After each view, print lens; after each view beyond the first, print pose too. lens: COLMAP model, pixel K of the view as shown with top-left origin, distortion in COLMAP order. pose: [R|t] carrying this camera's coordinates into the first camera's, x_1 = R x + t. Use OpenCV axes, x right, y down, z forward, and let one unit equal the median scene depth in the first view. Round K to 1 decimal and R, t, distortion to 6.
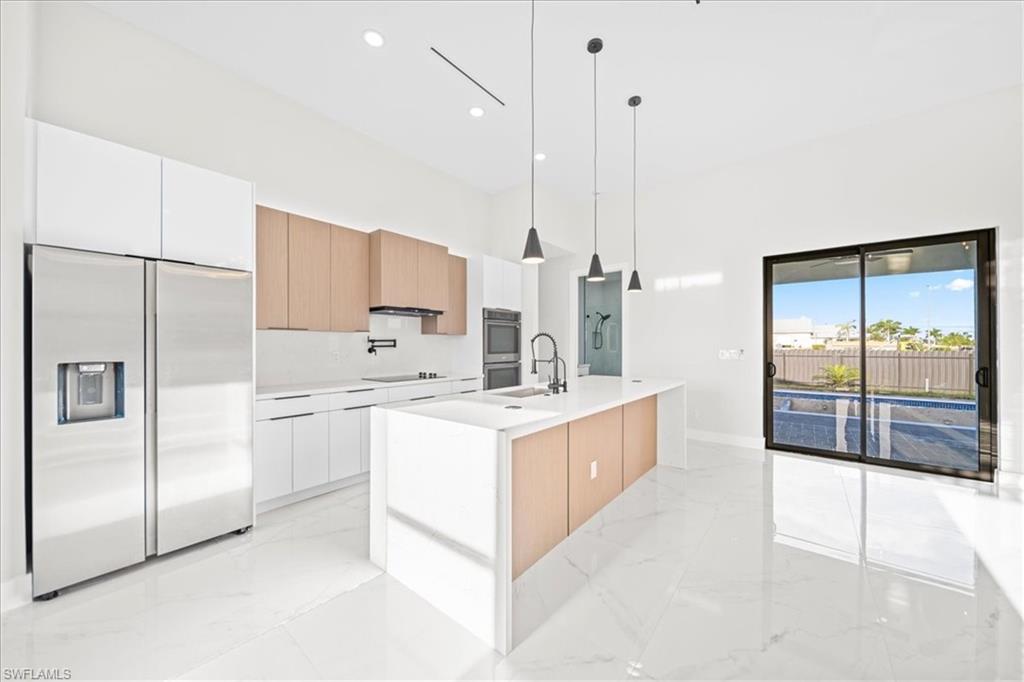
lens RADIAL K [[357.2, 0, 514.5], [0, 357.2, 343.2], [0, 0, 1]] dist [0.000378, -0.001723]
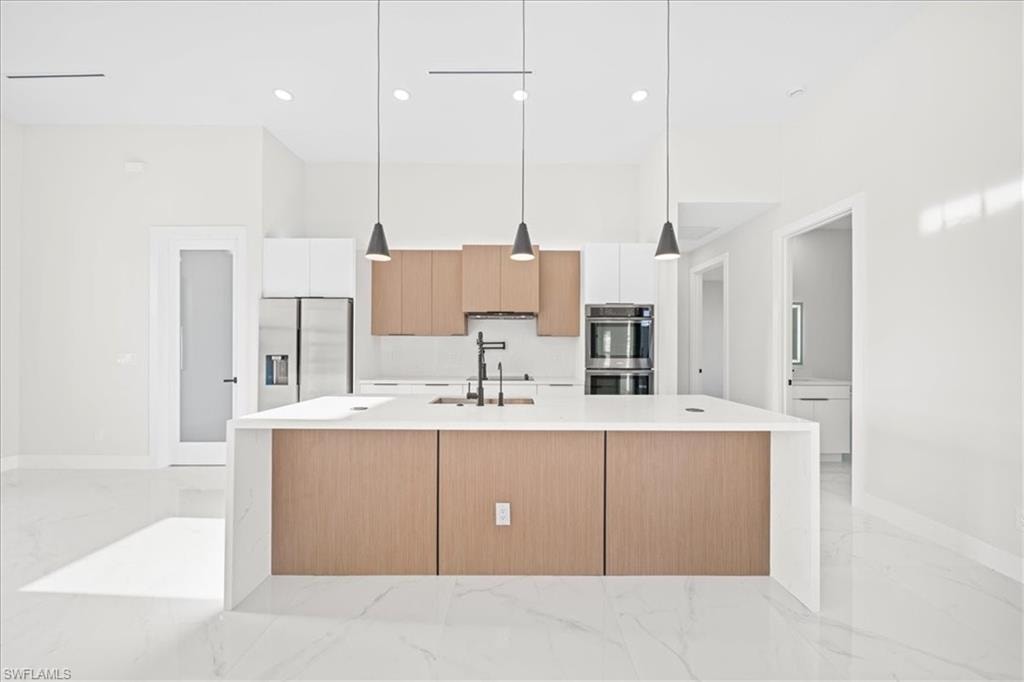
lens RADIAL K [[360.2, 0, 516.8], [0, 360.2, 342.8], [0, 0, 1]] dist [-0.000297, -0.000044]
pose [[0.633482, -0.005559, -0.773737, 0.624770], [-0.000440, 0.999971, -0.007544, 0.000646], [0.773757, 0.005119, 0.633461, 0.410902]]
